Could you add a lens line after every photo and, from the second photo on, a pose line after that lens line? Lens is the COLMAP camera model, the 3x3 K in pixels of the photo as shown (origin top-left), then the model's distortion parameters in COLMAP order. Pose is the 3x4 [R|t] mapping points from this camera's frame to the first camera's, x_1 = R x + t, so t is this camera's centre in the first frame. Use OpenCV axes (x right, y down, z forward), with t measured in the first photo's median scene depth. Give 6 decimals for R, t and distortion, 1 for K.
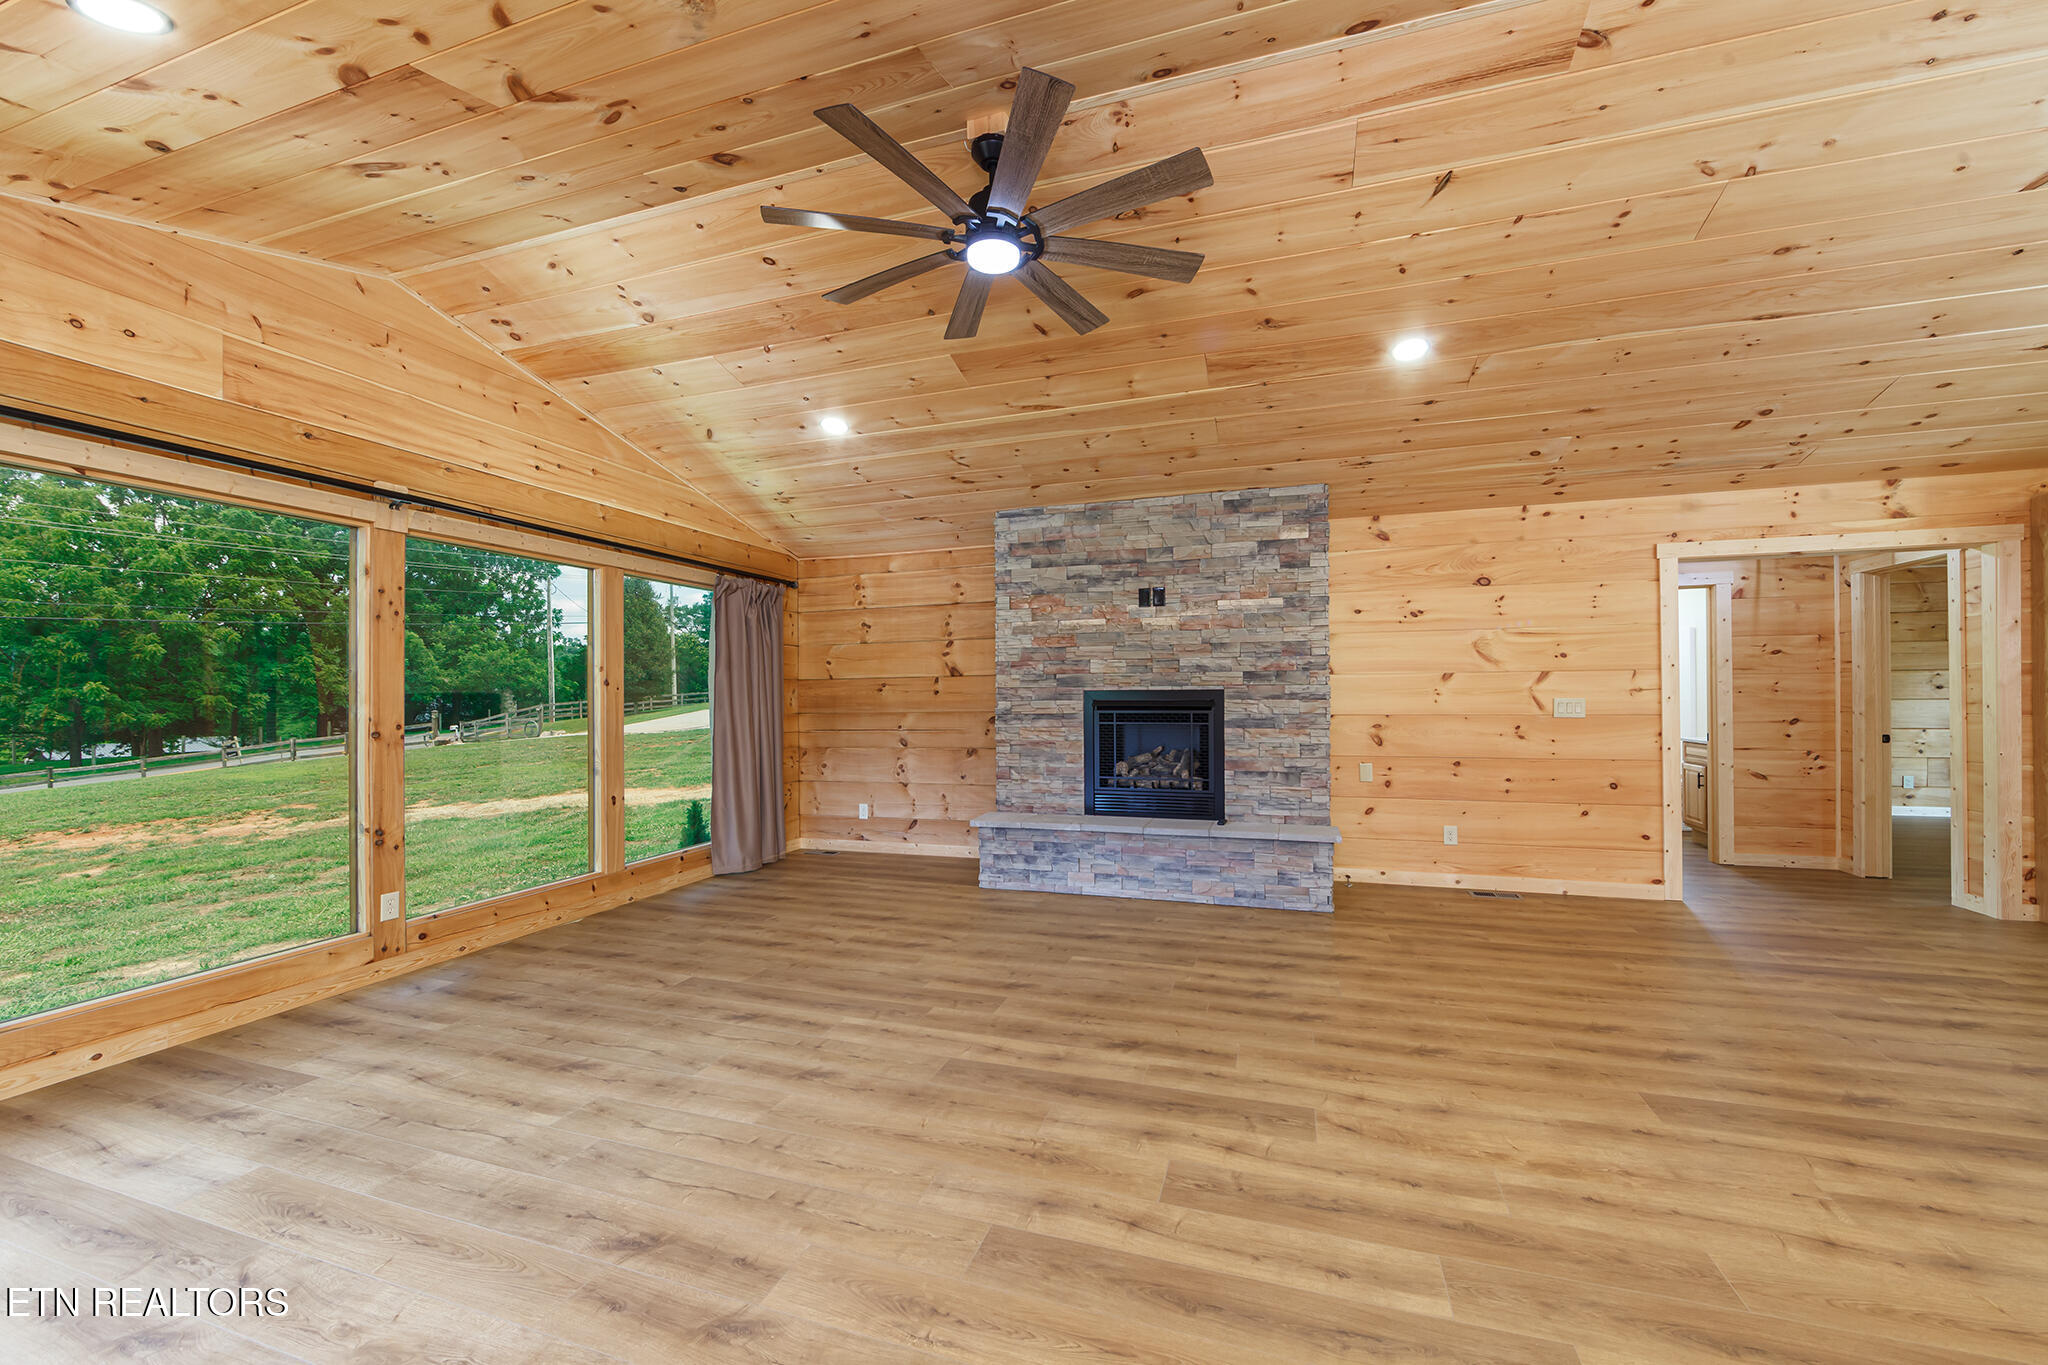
lens RADIAL K [[793.5, 0, 1002.0], [0, 793.5, 673.5], [0, 0, 1]] dist [-0.002291, 0.000026]
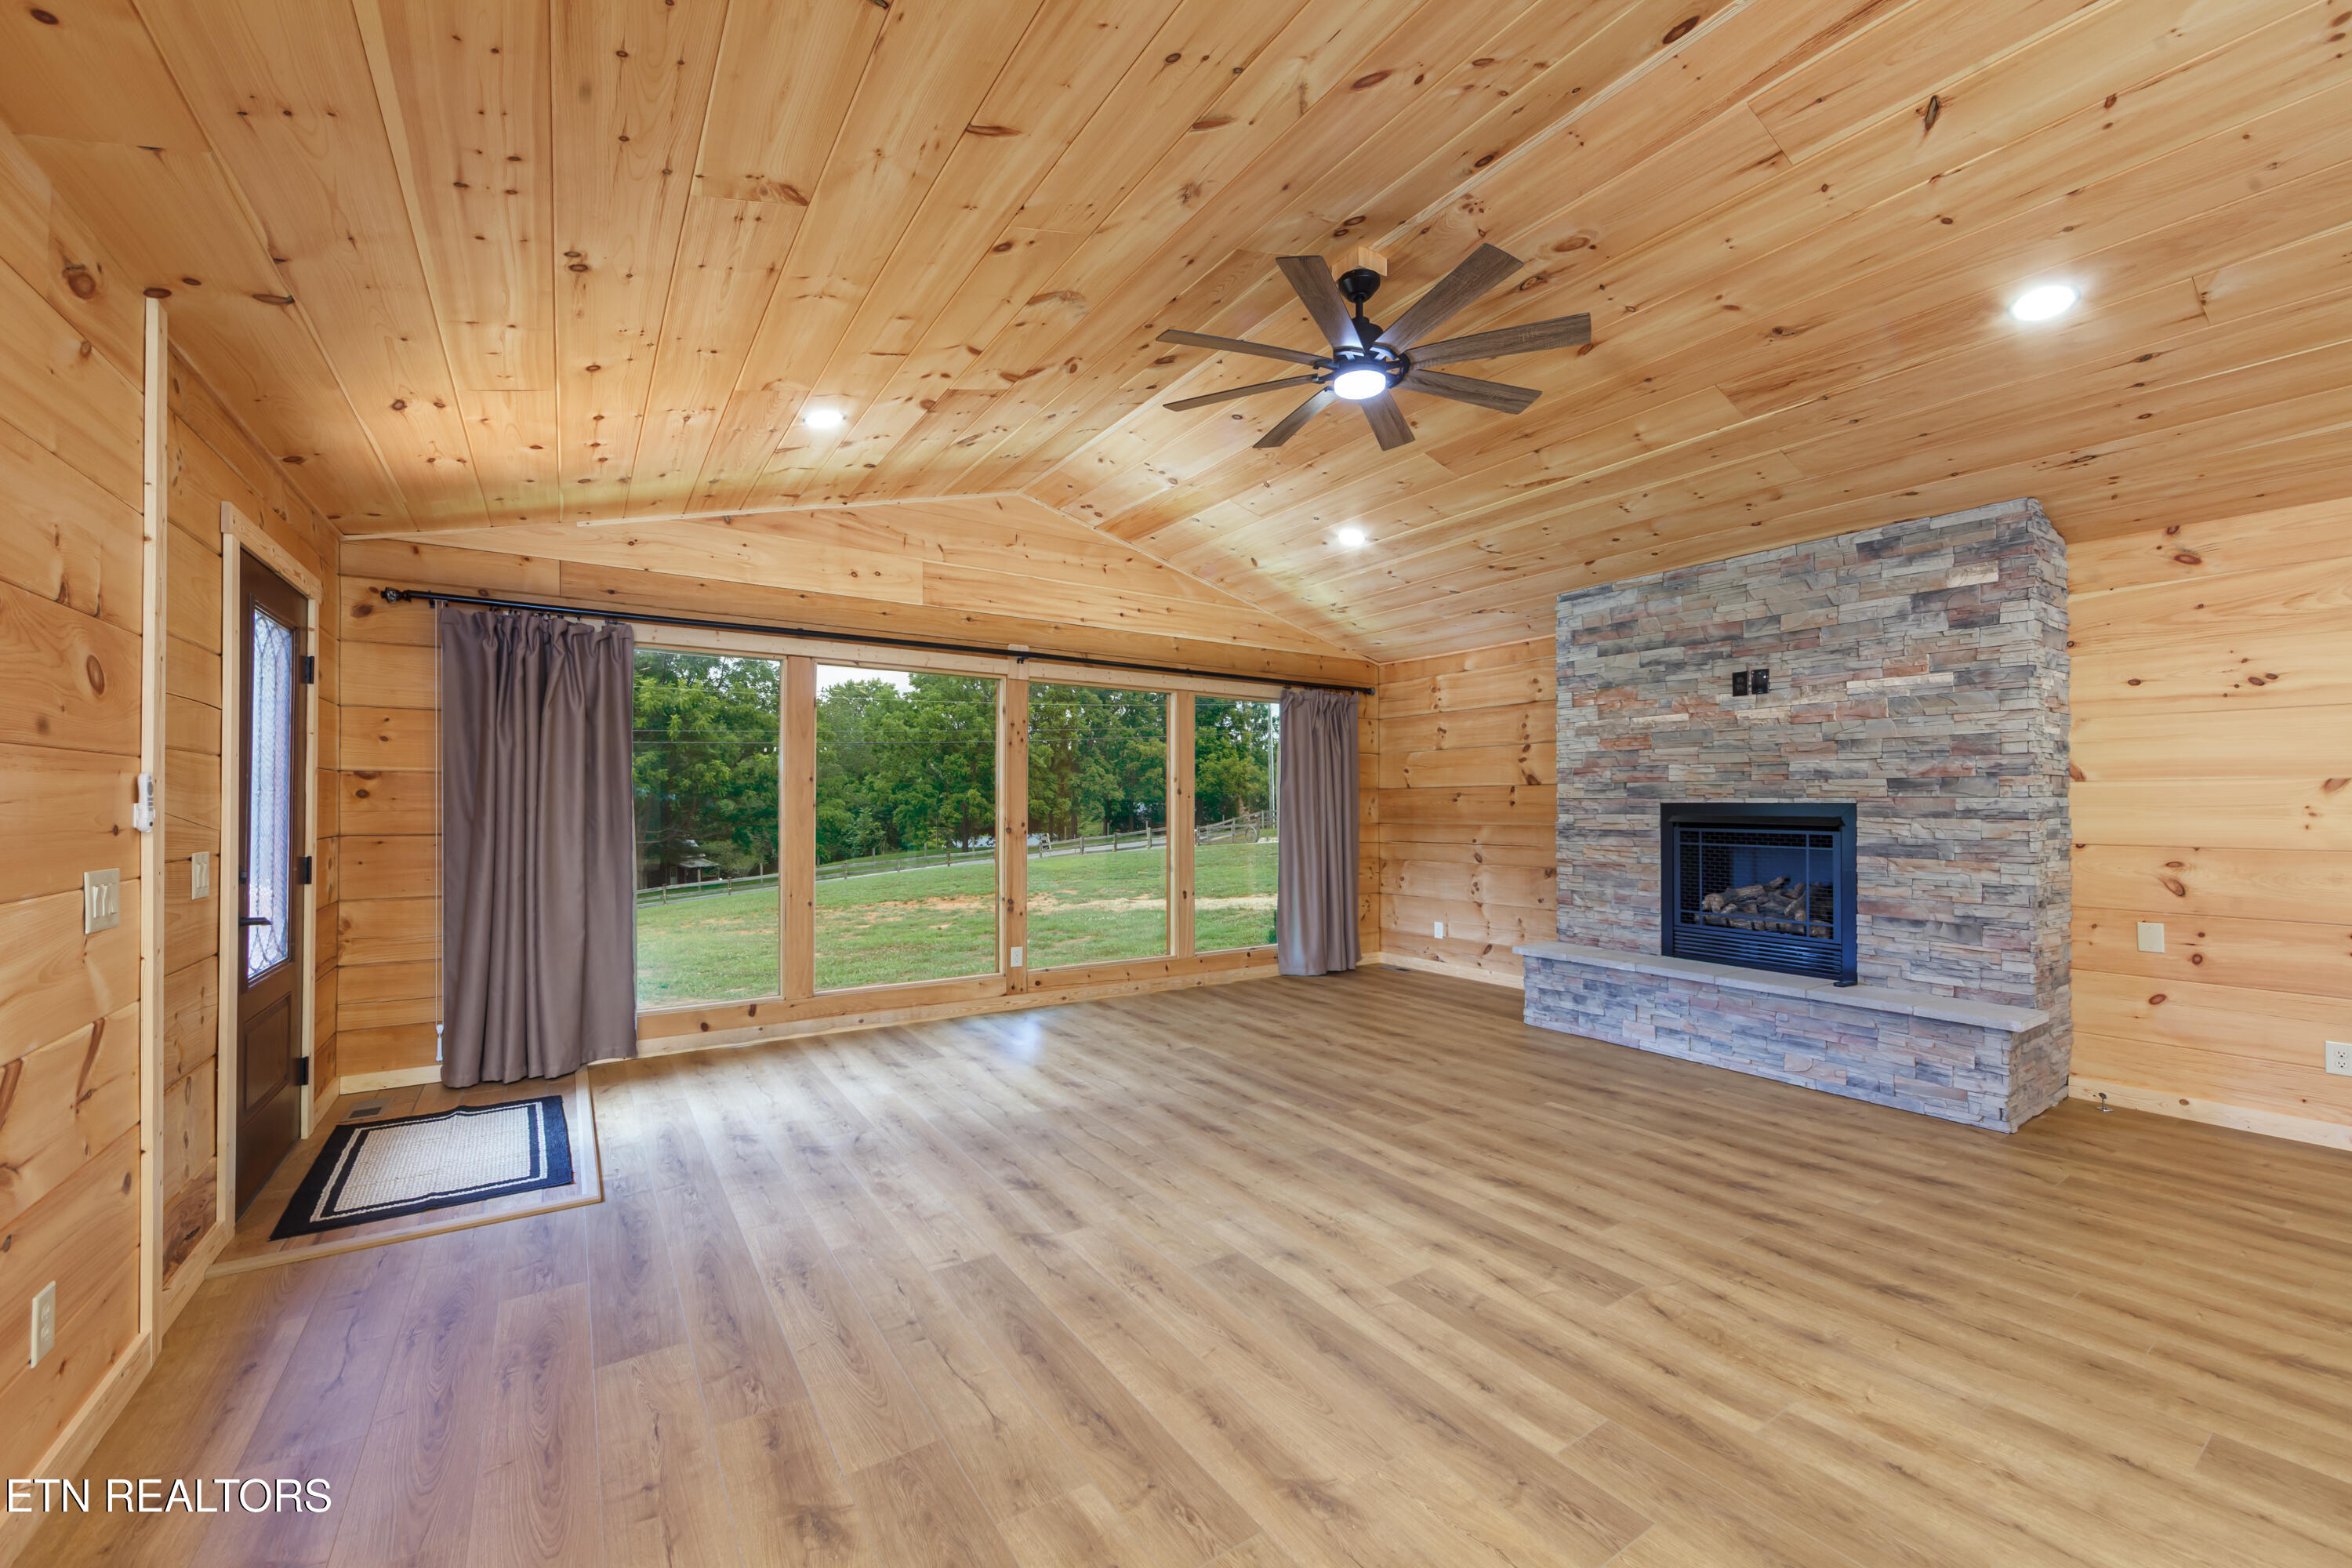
lens RADIAL K [[911.3, 0, 1150.8], [0, 911.3, 773.6], [0, 0, 1]] dist [-0.002291, 0.000026]
pose [[0.781743, -0.010148, -0.623518, 0.337418], [0.006324, 0.999945, -0.008345, -0.004591], [0.623569, 0.002581, 0.781764, -0.068166]]
